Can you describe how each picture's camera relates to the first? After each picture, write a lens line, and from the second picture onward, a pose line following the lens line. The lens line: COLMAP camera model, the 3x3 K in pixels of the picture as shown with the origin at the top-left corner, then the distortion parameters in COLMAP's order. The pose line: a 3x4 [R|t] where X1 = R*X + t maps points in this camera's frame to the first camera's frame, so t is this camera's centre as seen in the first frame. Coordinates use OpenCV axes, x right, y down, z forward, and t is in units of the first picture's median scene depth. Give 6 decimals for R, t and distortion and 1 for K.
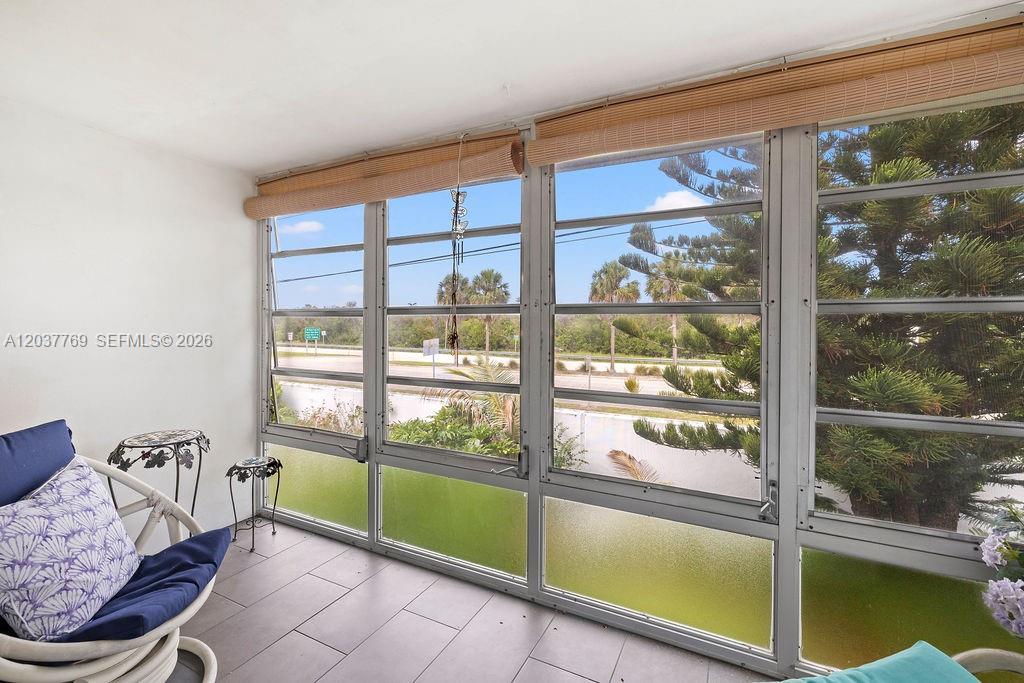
lens RADIAL K [[445.4, 0, 512.8], [0, 445.4, 328.3], [0, 0, 1]] dist [0.000310, 0.000040]
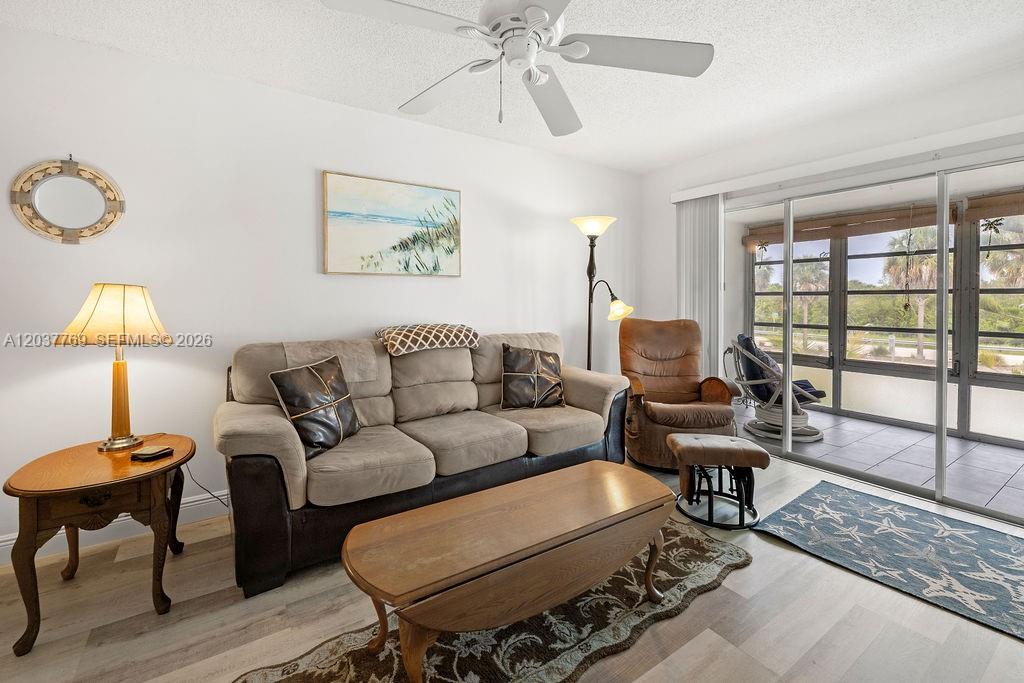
lens RADIAL K [[448.9, 0, 510.2], [0, 448.9, 305.0], [0, 0, 1]] dist [0.001055, 0.000191]
pose [[0.875985, 0.007884, -0.482273, -0.622514], [-0.007840, 0.999967, 0.002108, 0.024443], [0.482274, 0.001934, 0.876018, -1.424803]]
